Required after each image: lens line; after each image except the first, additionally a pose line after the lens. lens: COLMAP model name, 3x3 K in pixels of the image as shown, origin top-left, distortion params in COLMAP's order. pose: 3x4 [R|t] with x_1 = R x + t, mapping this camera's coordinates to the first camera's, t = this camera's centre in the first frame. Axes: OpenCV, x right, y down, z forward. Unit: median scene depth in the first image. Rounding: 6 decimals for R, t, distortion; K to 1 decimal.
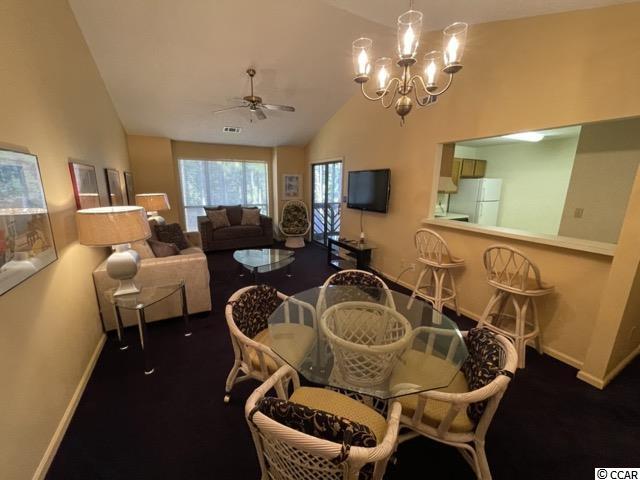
lens RADIAL K [[256.3, 0, 316.8], [0, 256.3, 239.8], [0, 0, 1]] dist [-0.007802, 0.001283]
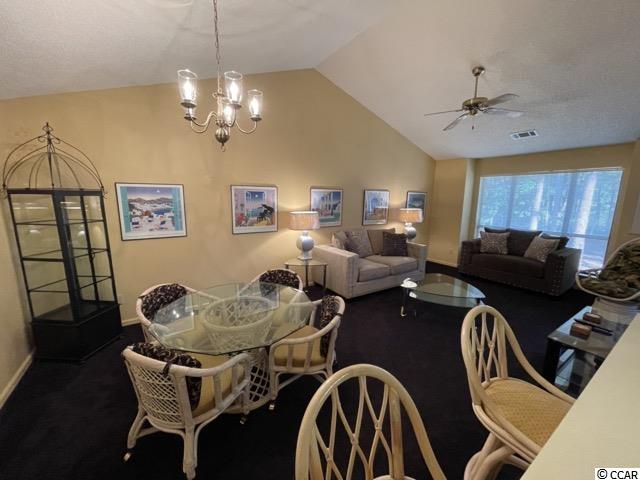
lens RADIAL K [[256.3, 0, 316.1], [0, 256.3, 241.4], [0, 0, 1]] dist [-0.007802, 0.001283]
pose [[0.087785, 0.163173, -0.982684, 0.901173], [-0.226726, 0.963874, 0.139795, -0.161990], [0.969994, 0.210529, 0.121610, 0.732190]]
